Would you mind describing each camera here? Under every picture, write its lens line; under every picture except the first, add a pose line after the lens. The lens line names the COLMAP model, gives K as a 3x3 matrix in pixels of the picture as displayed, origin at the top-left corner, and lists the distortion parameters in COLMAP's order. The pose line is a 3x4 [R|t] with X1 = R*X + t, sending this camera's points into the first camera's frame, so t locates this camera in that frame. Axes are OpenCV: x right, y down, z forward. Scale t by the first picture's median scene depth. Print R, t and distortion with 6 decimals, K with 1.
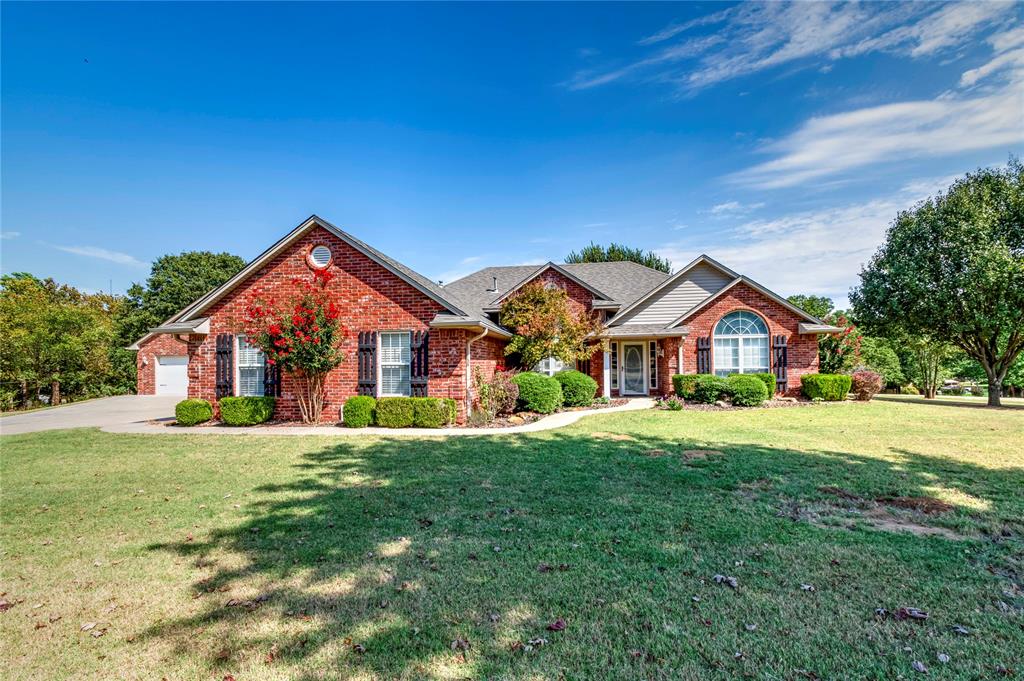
lens RADIAL K [[450.8, 0, 513.5], [0, 450.8, 359.2], [0, 0, 1]] dist [-0.002346, -0.000134]
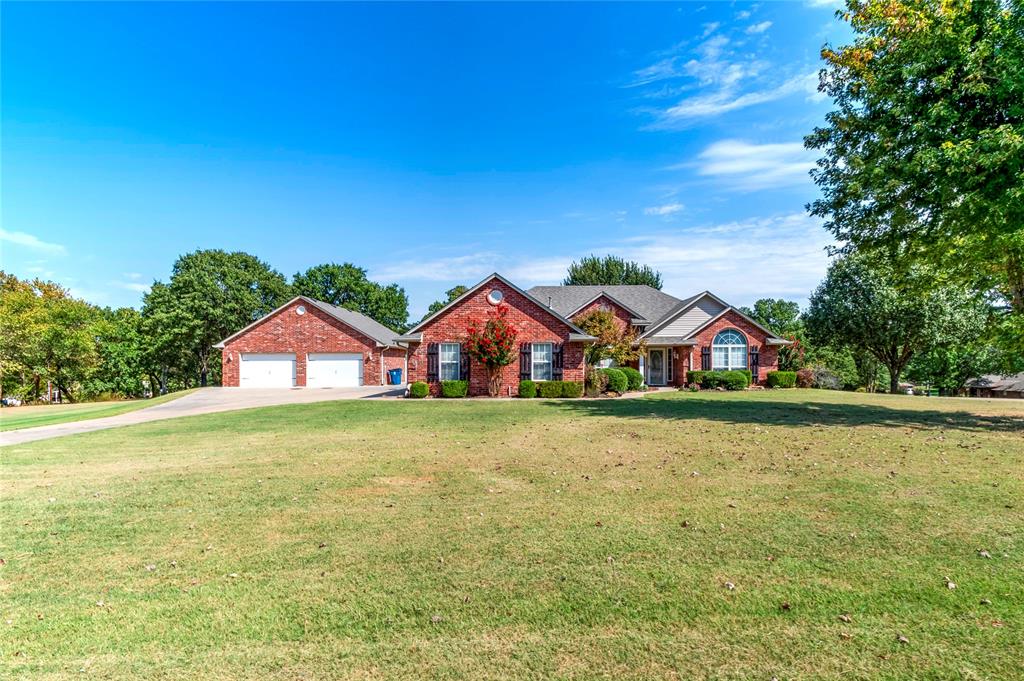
lens RADIAL K [[531.6, 0, 513.5], [0, 531.6, 361.4], [0, 0, 1]] dist [-0.000405, 0.000031]
pose [[0.992825, 0.010108, 0.119152, -0.454676], [-0.010710, 0.999933, 0.004420, 0.000834], [-0.119099, -0.005664, 0.992866, -0.726464]]
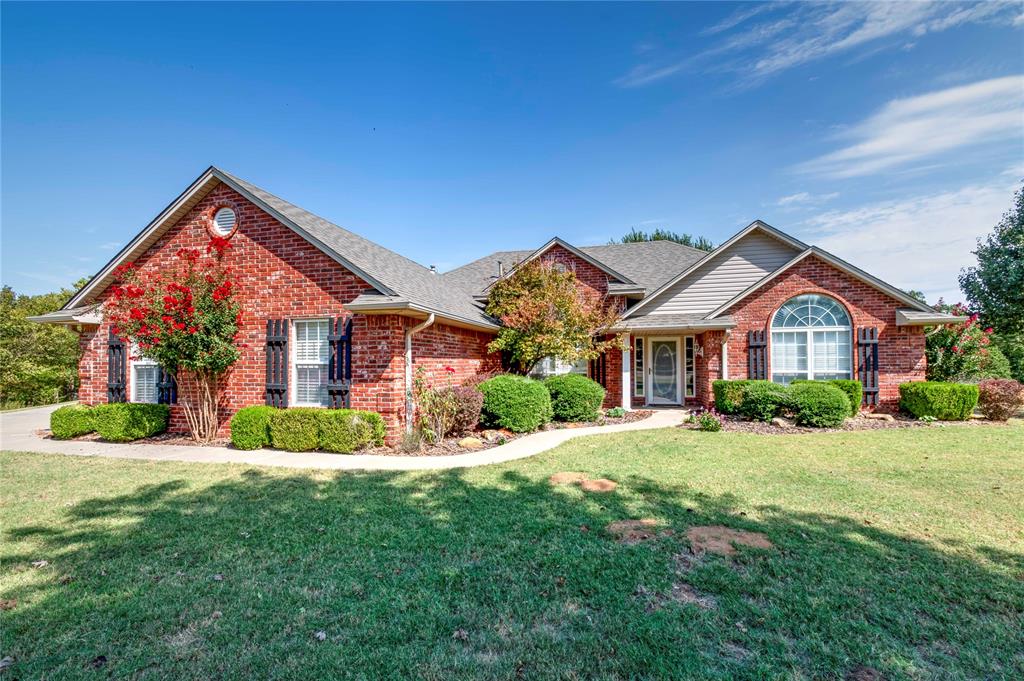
lens RADIAL K [[450.0, 0, 513.8], [0, 450.0, 360.9], [0, 0, 1]] dist [0.004132, -0.005679]
pose [[0.993372, 0.006666, -0.114754, 0.114634], [-0.006346, 0.999975, 0.003153, 0.002226], [0.114772, -0.002404, 0.993389, 0.225992]]
